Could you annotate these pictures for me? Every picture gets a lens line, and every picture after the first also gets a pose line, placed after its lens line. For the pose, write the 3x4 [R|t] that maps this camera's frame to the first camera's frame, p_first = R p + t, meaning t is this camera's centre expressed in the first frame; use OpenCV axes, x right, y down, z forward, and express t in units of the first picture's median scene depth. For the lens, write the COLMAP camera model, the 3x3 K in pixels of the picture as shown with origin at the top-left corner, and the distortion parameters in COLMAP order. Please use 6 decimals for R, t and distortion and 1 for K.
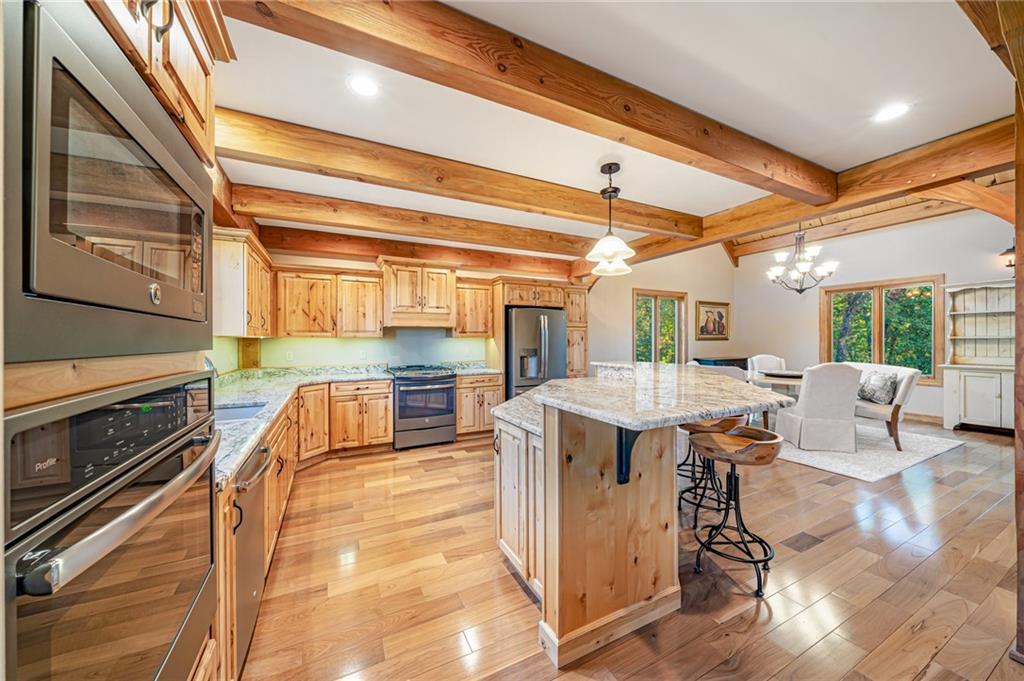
lens RADIAL K [[356.7, 0, 509.1], [0, 356.7, 341.4], [0, 0, 1]] dist [-0.002847, -0.000143]
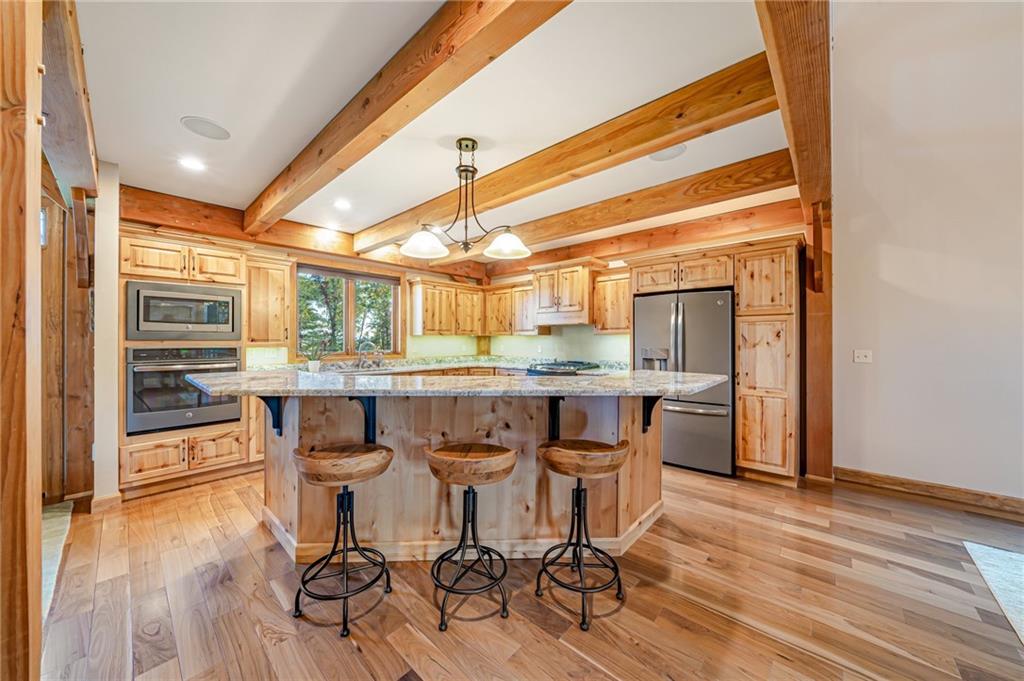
lens RADIAL K [[356.7, 0, 504.1], [0, 356.7, 340.3], [0, 0, 1]] dist [-0.002847, -0.000143]
pose [[0.351439, 0.008225, -0.936175, 0.630633], [-0.003984, 0.999965, 0.007290, -0.001462], [0.936202, 0.001167, 0.351459, 0.422195]]
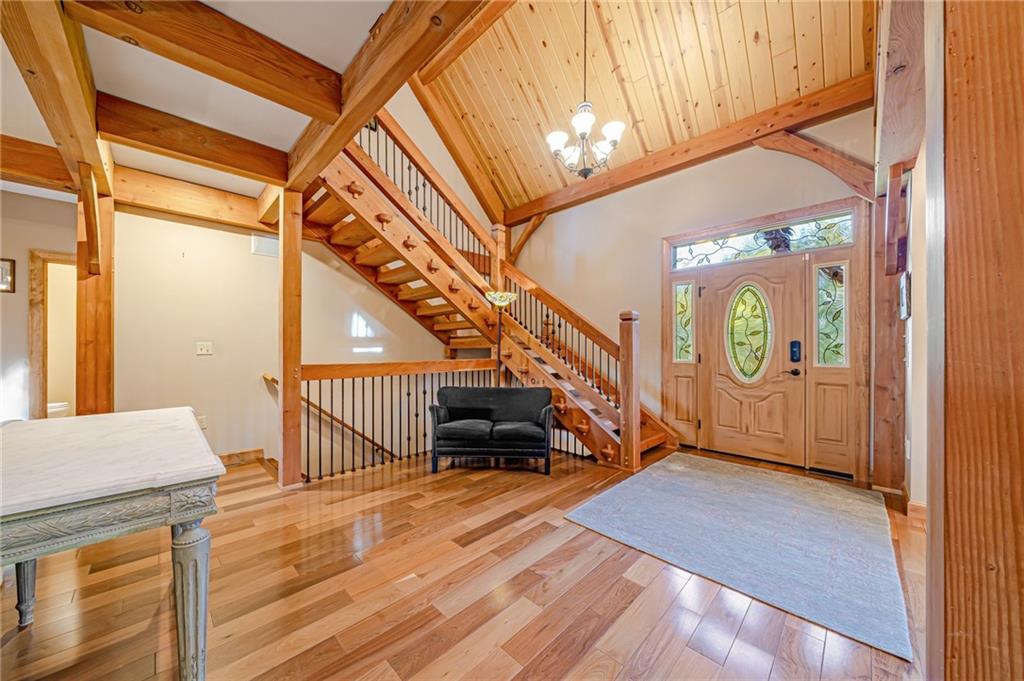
lens RADIAL K [[356.7, 0, 512.7], [0, 356.7, 340.3], [0, 0, 1]] dist [-0.002847, -0.000143]
pose [[-0.947754, -0.002497, -0.318992, 0.587437], [0.003135, 0.999848, -0.017143, 0.030583], [0.318986, -0.017248, -0.947602, 0.320035]]
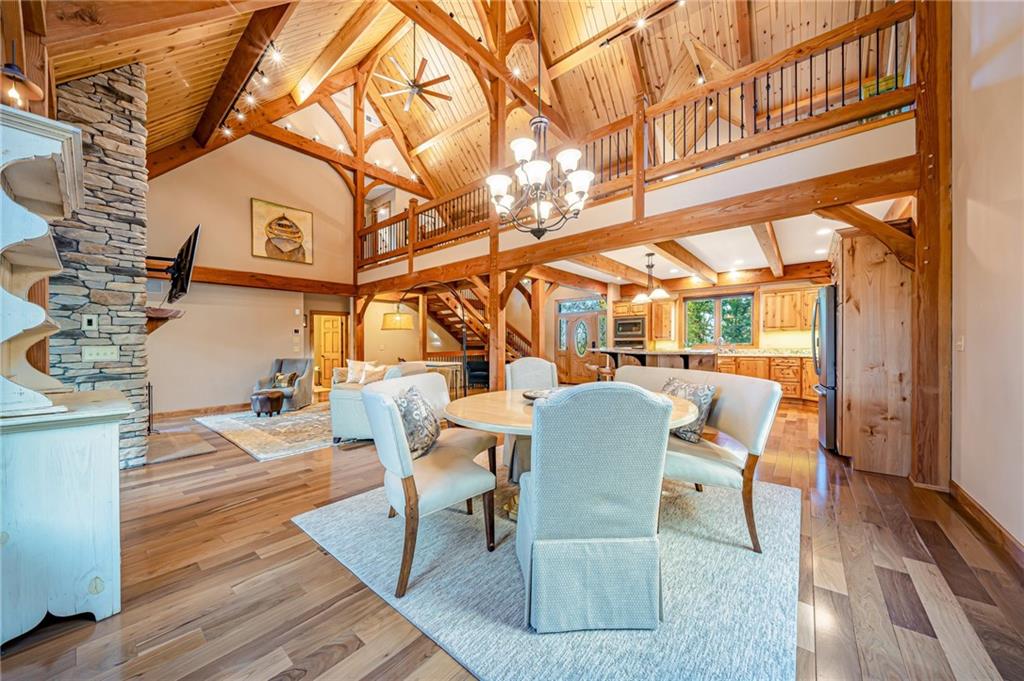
lens RADIAL K [[356.7, 0, 507.1], [0, 356.7, 357.6], [0, 0, 1]] dist [-0.002847, -0.000143]
pose [[-0.915825, 0.032434, -0.400265, 1.089142], [0.016813, 0.998956, 0.042478, 0.018371], [0.401225, 0.032173, -0.915414, 1.463077]]
